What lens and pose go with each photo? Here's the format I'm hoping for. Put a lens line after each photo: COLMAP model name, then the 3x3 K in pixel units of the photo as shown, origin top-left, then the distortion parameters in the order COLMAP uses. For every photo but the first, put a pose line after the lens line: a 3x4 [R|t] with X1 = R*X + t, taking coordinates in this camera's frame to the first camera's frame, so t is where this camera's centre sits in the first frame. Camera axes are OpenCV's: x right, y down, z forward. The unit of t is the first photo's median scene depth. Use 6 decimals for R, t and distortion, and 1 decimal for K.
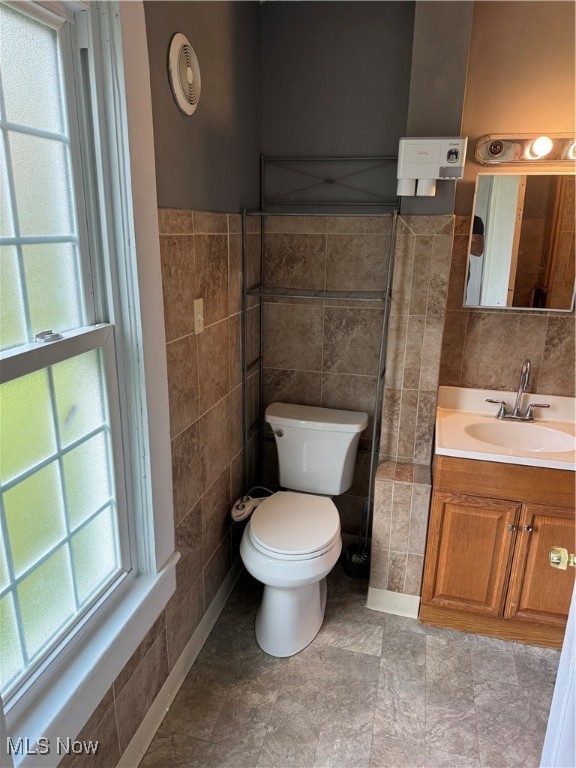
lens RADIAL K [[539.2, 0, 288.7], [0, 539.2, 393.6], [0, 0, 1]] dist [0.122957, -0.201532]
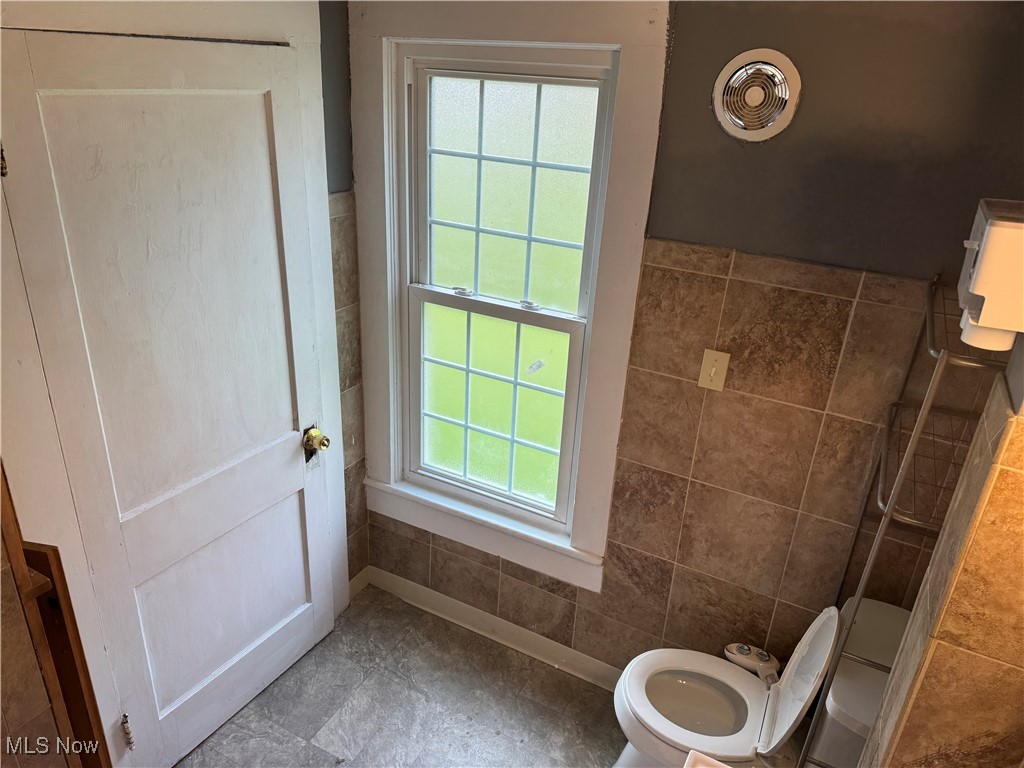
lens RADIAL K [[719.0, 0, 512.0], [0, 719.0, 384.0], [0, 0, 1]] dist [0.122957, -0.201532]
pose [[-0.251020, 0.365711, -0.896239, 0.928172], [-0.337002, 0.834942, 0.435087, -0.512783], [0.907424, 0.411250, -0.086342, 0.841638]]
